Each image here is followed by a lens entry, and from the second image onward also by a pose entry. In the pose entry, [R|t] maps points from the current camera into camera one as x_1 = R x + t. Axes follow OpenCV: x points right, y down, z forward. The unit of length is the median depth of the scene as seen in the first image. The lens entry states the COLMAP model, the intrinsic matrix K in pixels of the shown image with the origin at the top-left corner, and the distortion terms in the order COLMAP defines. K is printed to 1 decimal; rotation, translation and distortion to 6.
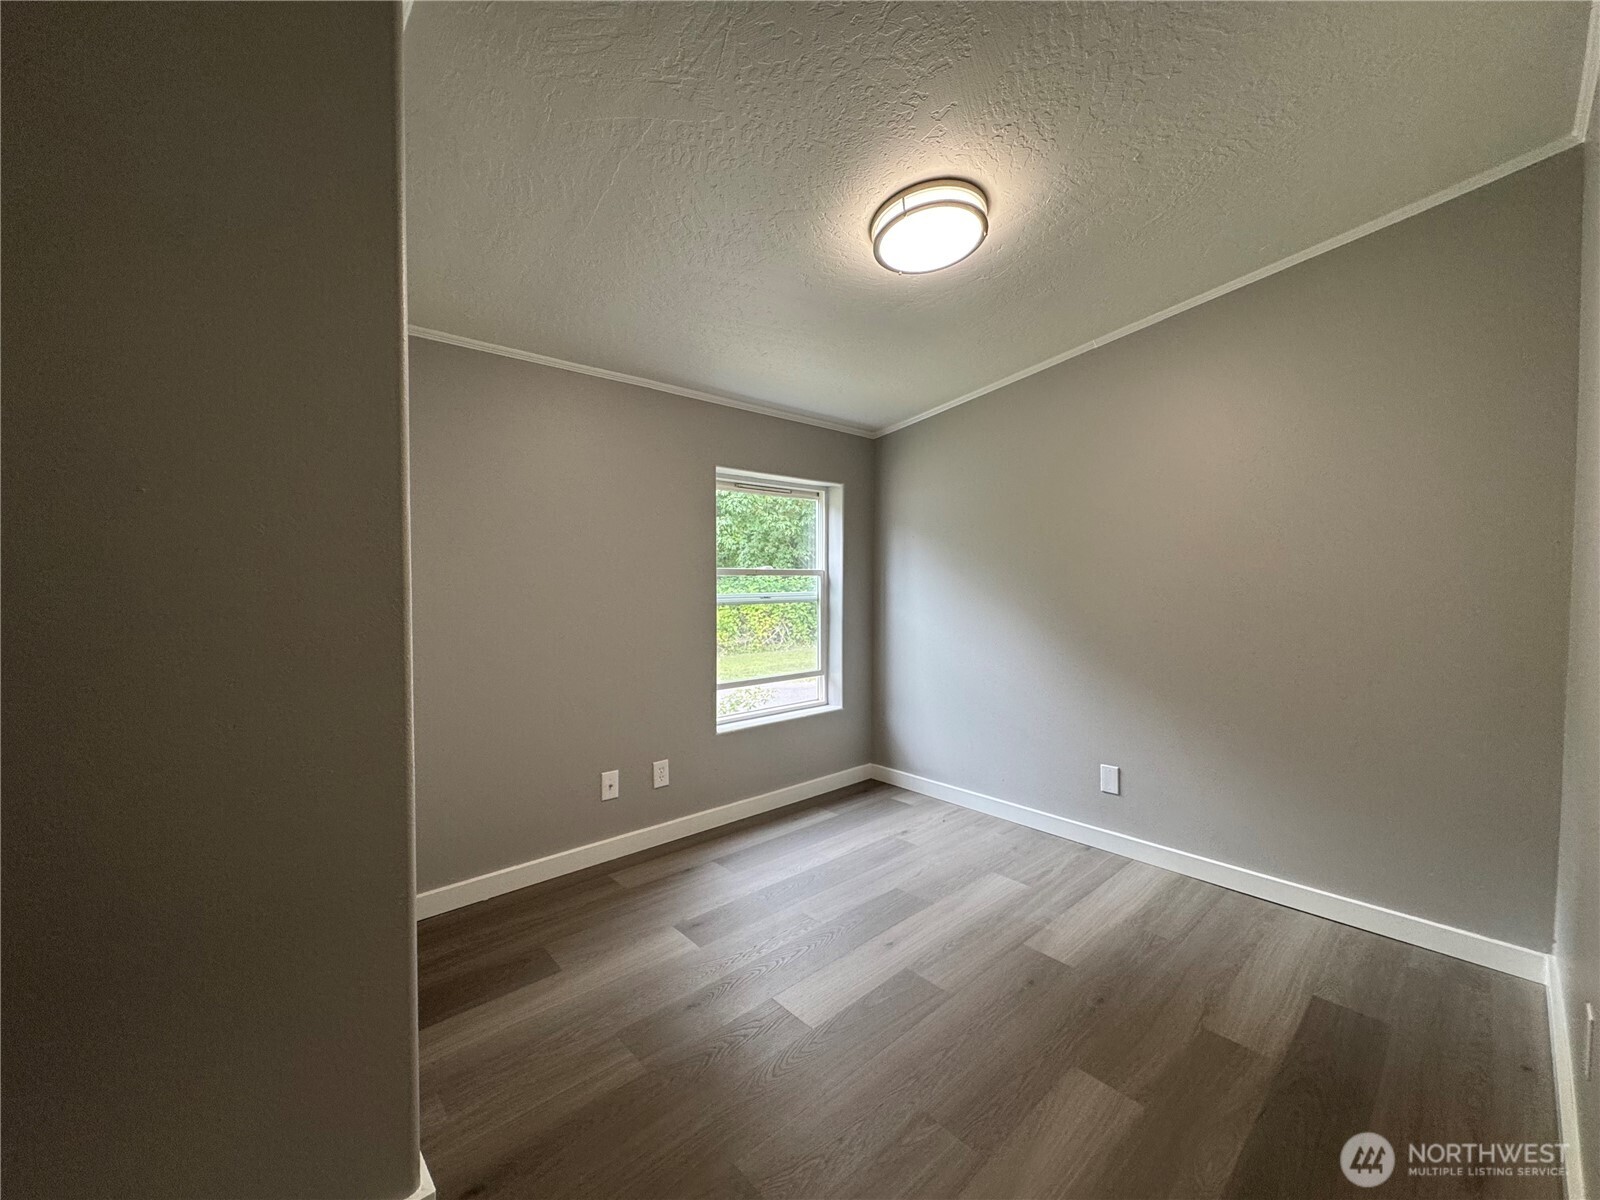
lens RADIAL K [[640.4, 0, 800.3], [0, 640.4, 594.0], [0, 0, 1]] dist [-0.001247, -0.000159]
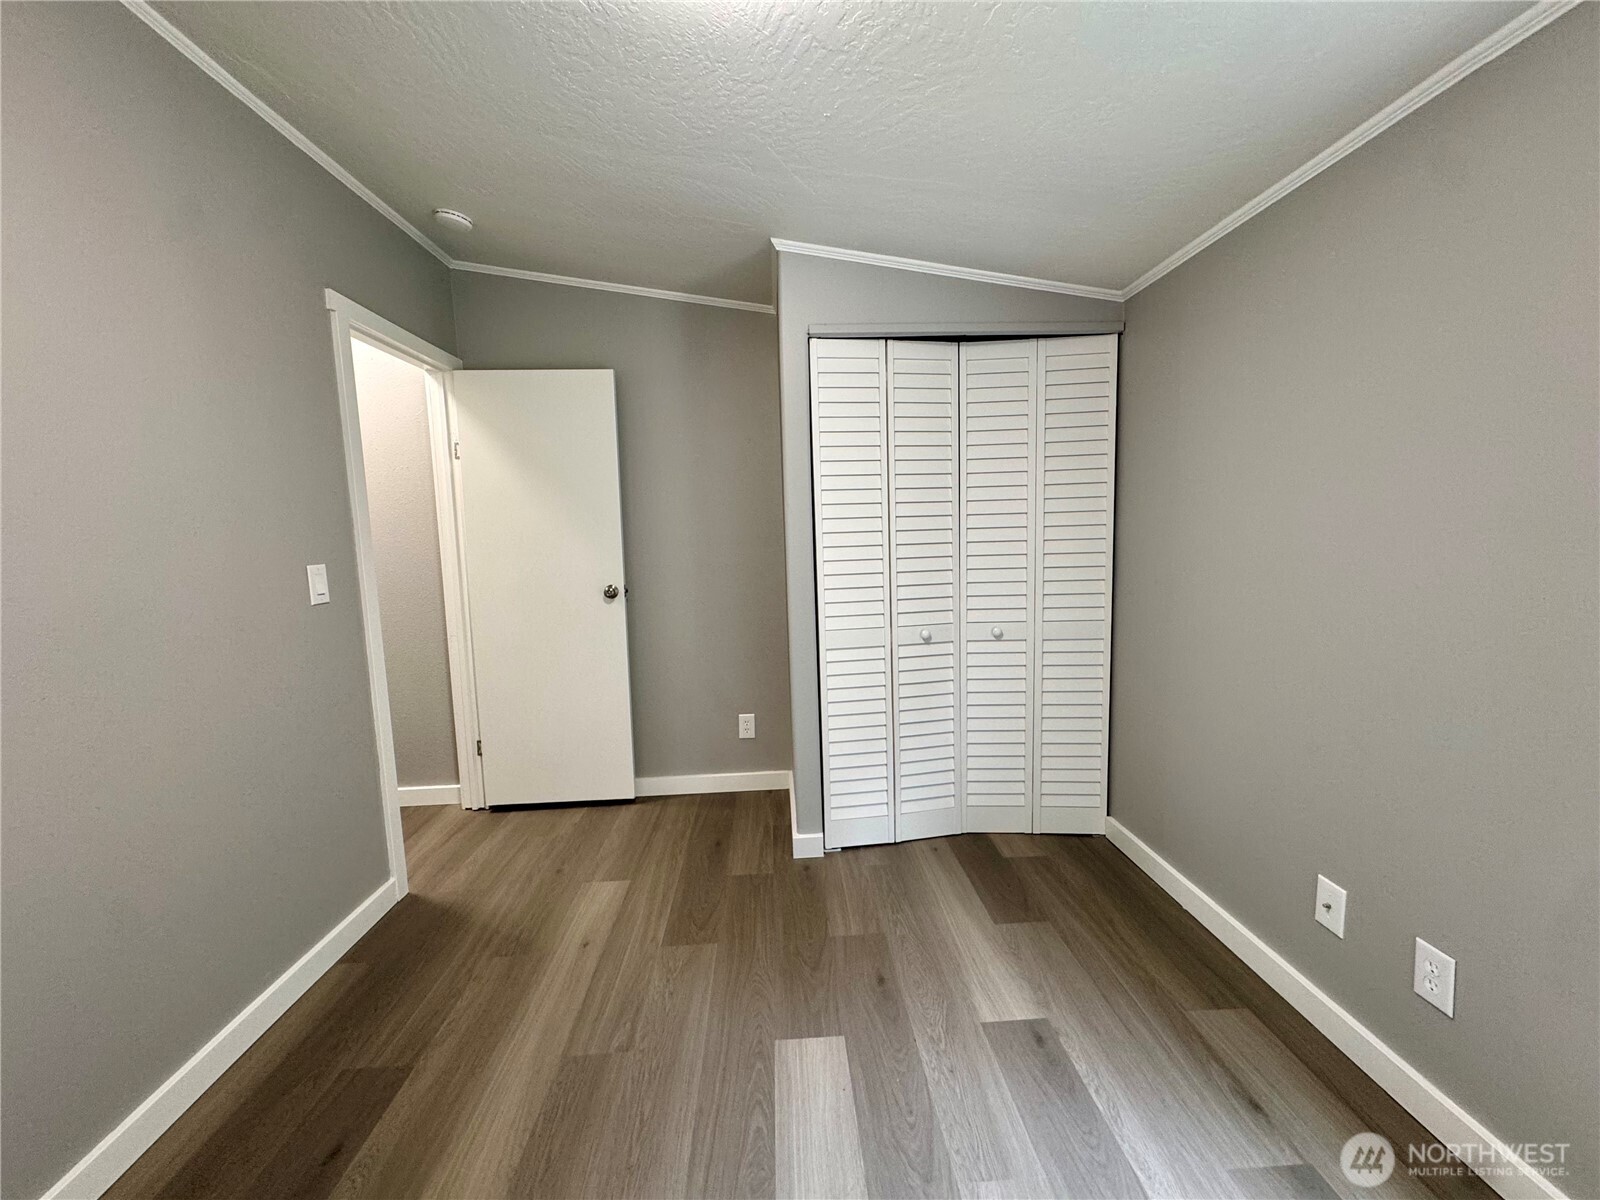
lens RADIAL K [[640.4, 0, 804.7], [0, 640.4, 599.6], [0, 0, 1]] dist [-0.001247, -0.000159]
pose [[-0.637781, 0.096999, -0.764085, 0.606567], [0.010537, 0.993044, 0.117270, -0.057363], [0.770145, 0.066742, -0.634367, 1.496967]]
